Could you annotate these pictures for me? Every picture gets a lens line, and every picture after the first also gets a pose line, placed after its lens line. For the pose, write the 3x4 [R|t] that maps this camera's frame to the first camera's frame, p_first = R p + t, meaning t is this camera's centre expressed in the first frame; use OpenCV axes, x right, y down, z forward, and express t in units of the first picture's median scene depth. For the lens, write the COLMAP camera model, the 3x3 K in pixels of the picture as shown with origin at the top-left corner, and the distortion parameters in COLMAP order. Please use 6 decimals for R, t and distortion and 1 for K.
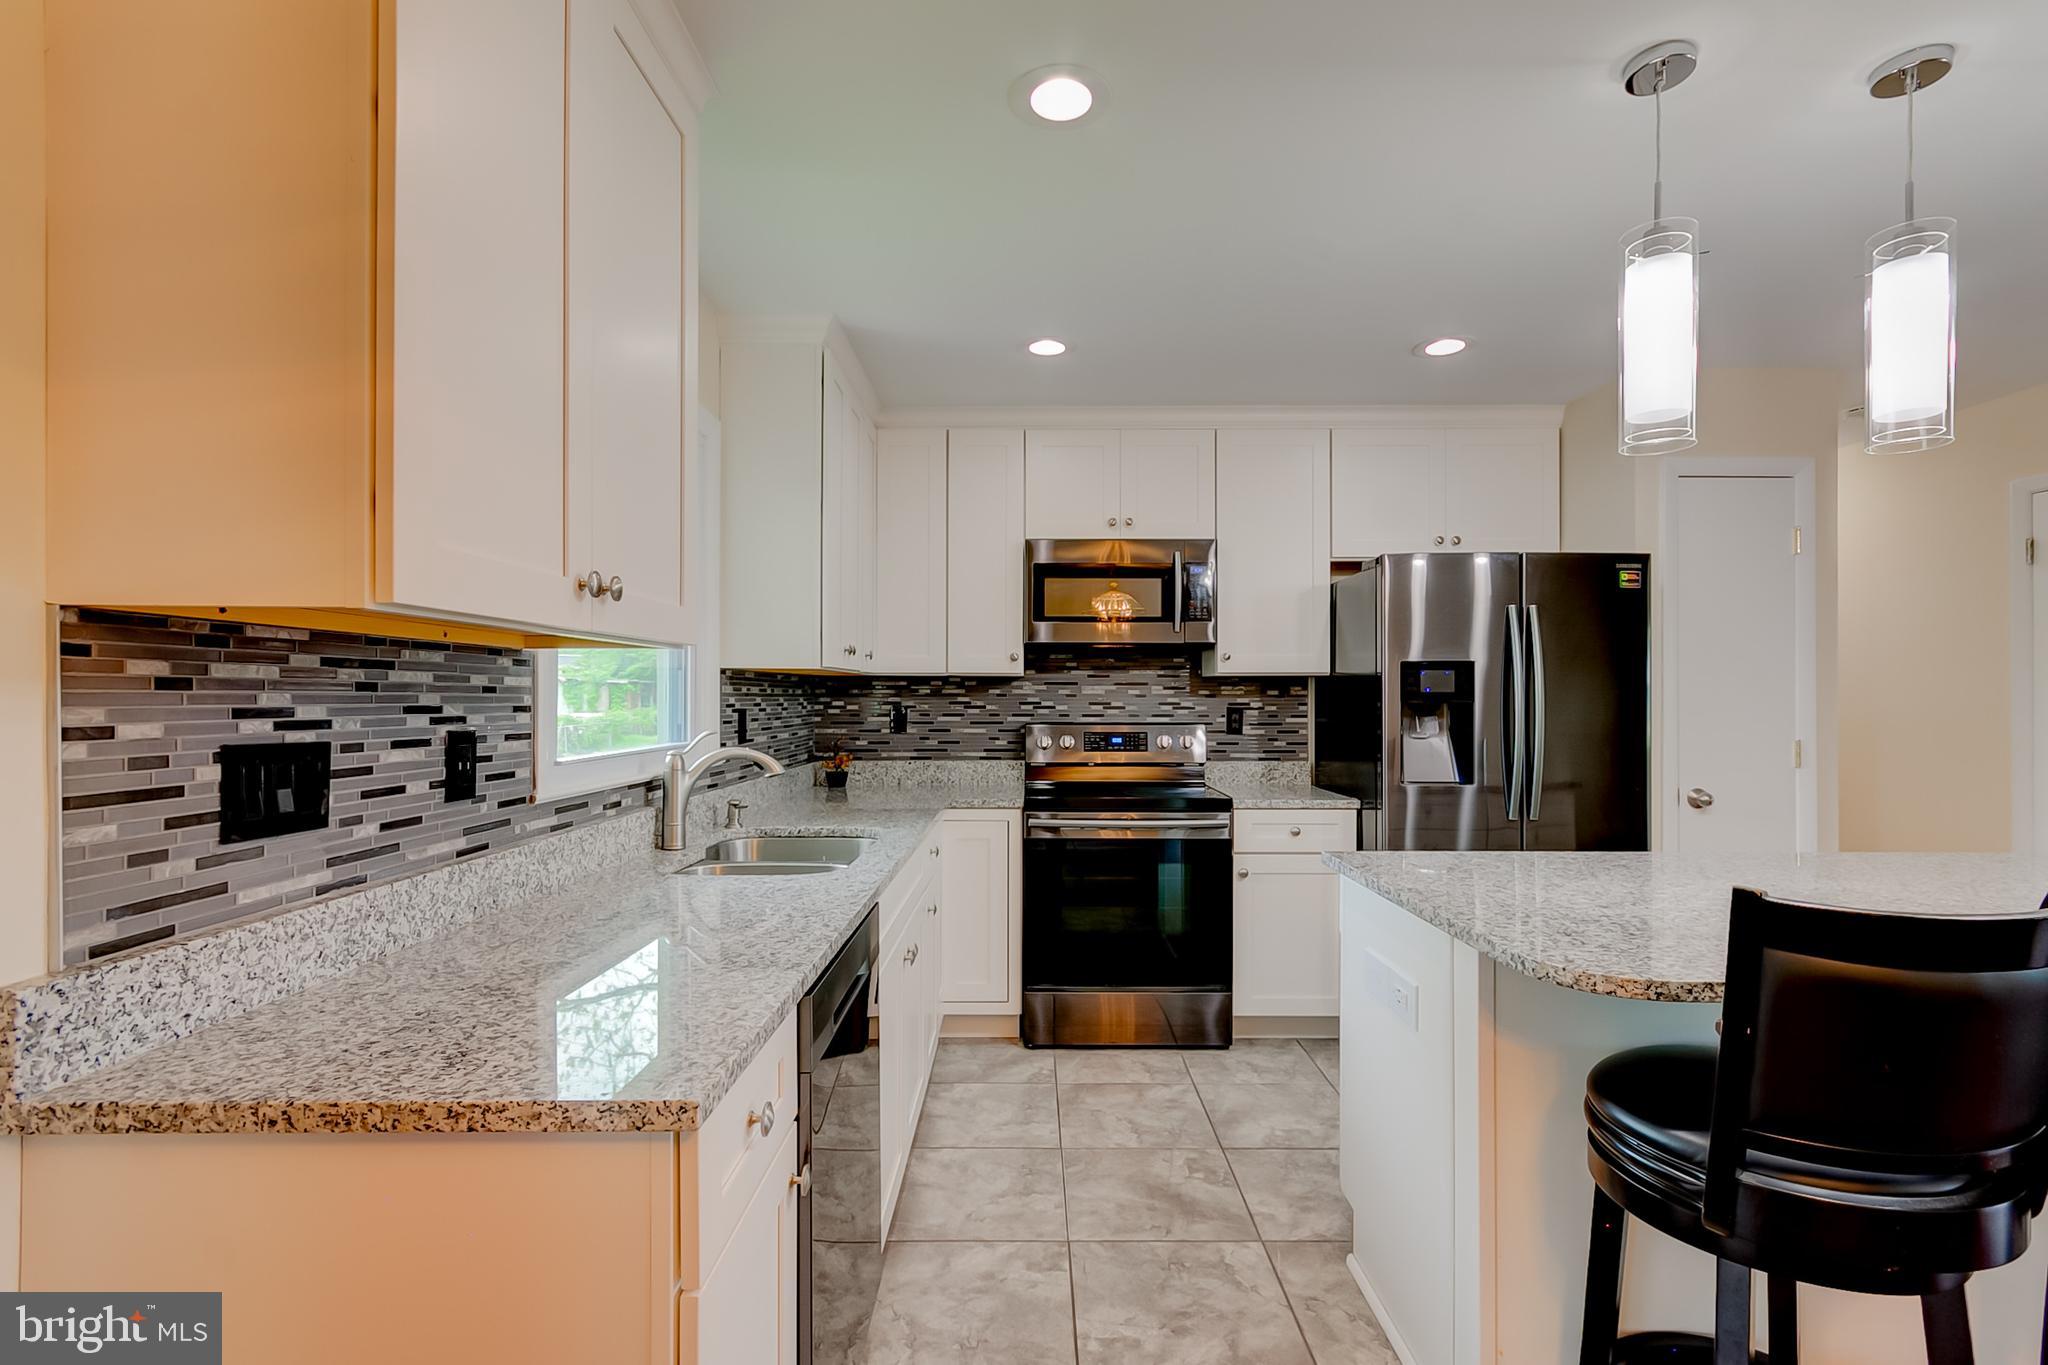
lens RADIAL K [[944.2, 0, 1037.9], [0, 944.2, 699.5], [0, 0, 1]] dist [0.002137, -0.006750]
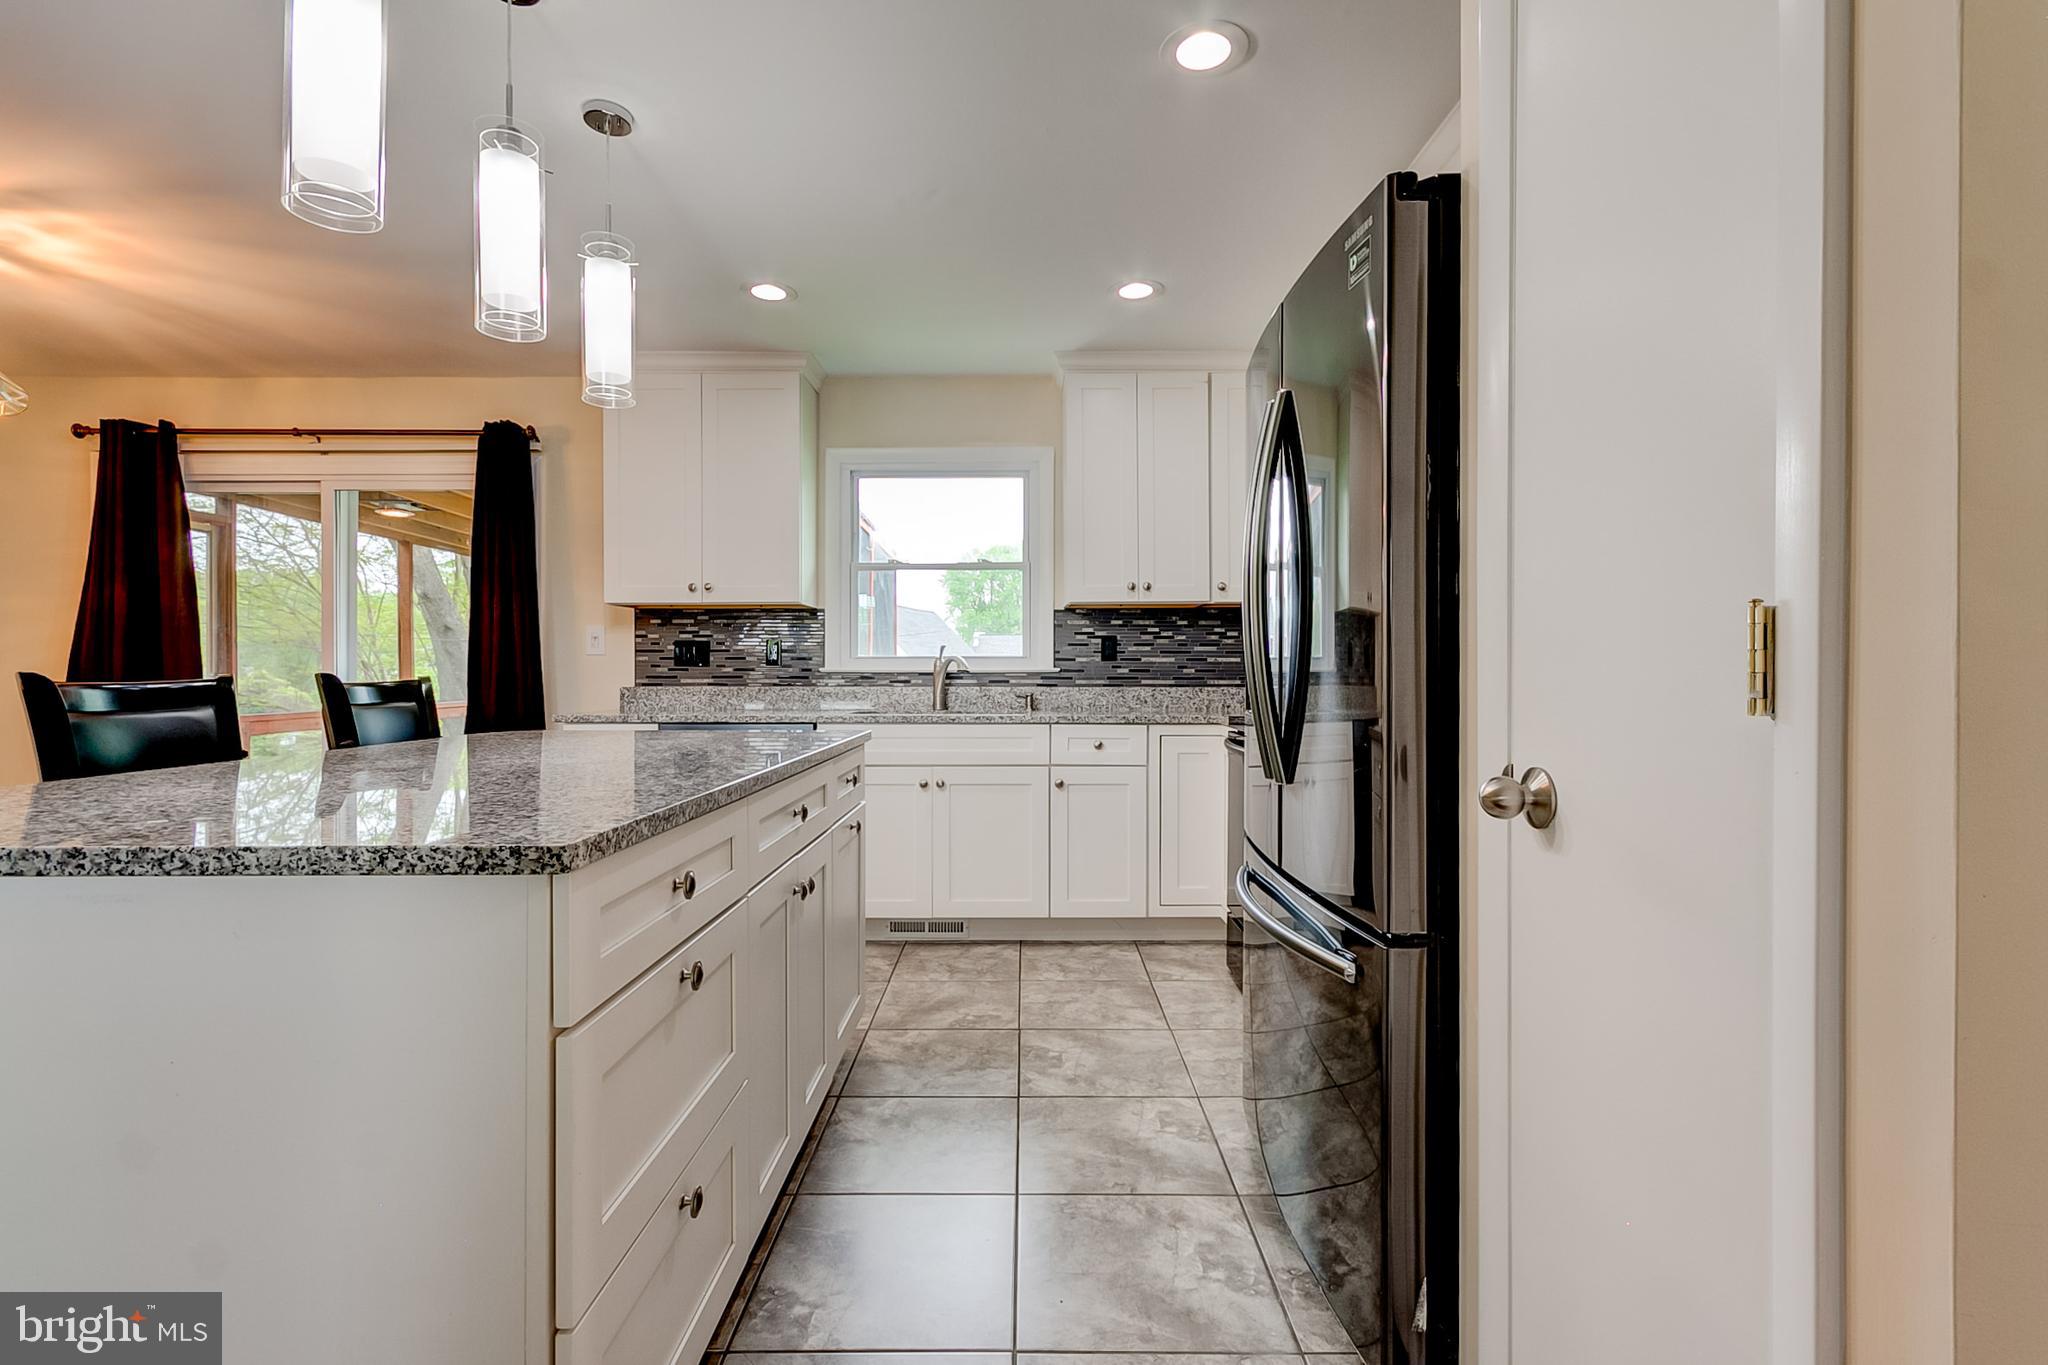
lens RADIAL K [[965.1, 0, 1018.9], [0, 965.1, 672.7], [0, 0, 1]] dist [0.001997, 0.000258]
pose [[-0.010148, 0.002514, -0.999945, 0.944870], [-0.001044, 0.999996, 0.002525, 0.051528], [0.999948, 0.001070, -0.010145, 0.744211]]
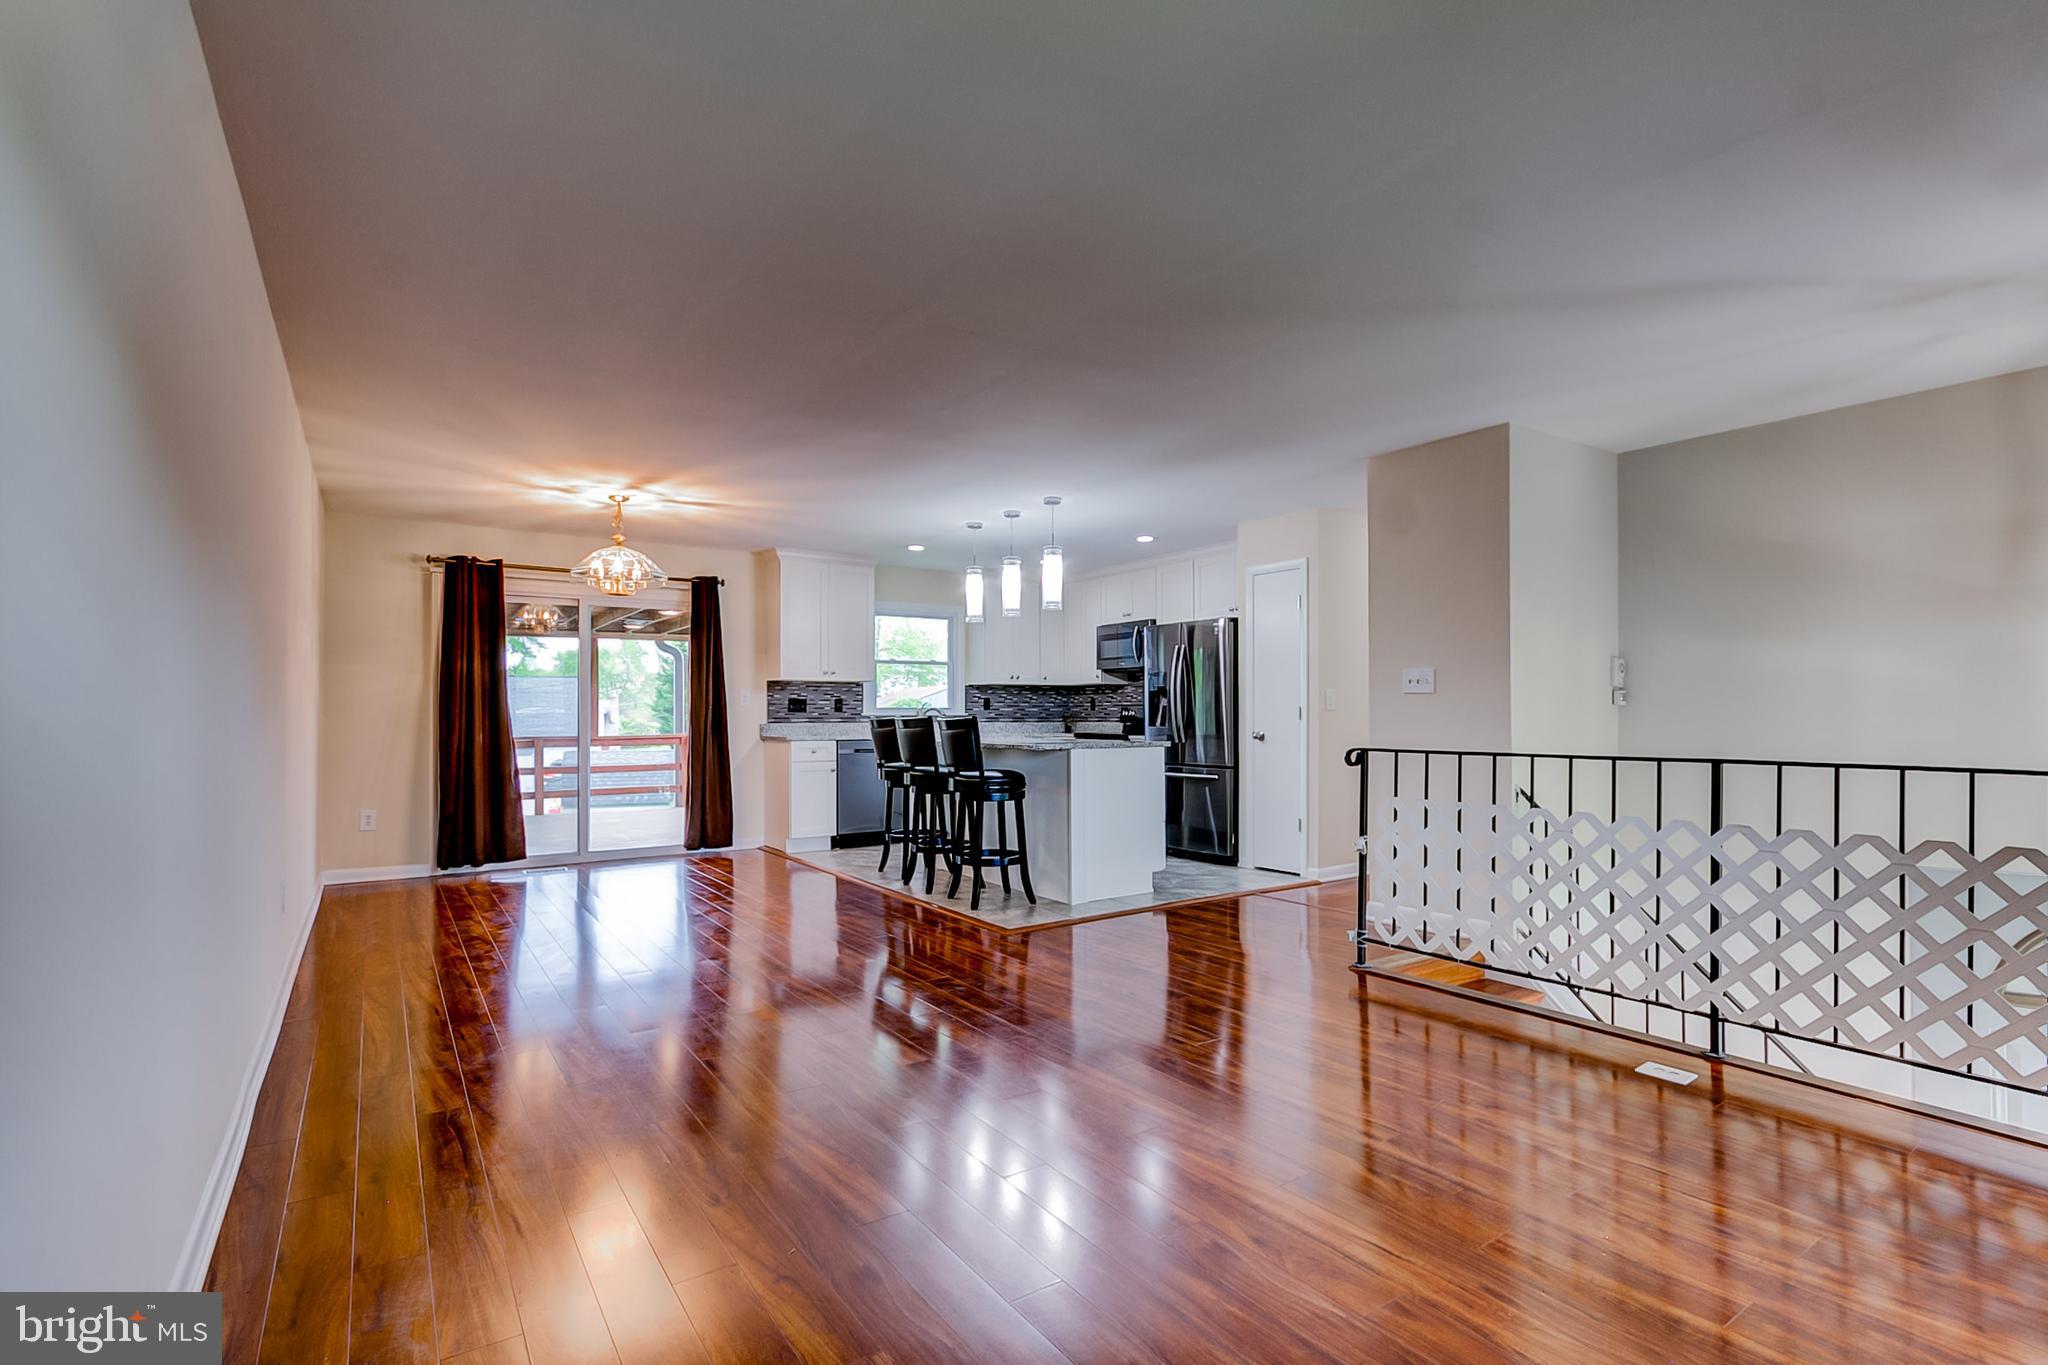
lens RADIAL K [[944.2, 0, 1037.9], [0, 944.2, 699.5], [0, 0, 1]] dist [0.002137, -0.006750]
pose [[0.575039, -0.015300, -0.817983, 1.866930], [0.001152, 0.999839, -0.017892, 0.056997], [0.818125, 0.009347, 0.574964, -0.486151]]
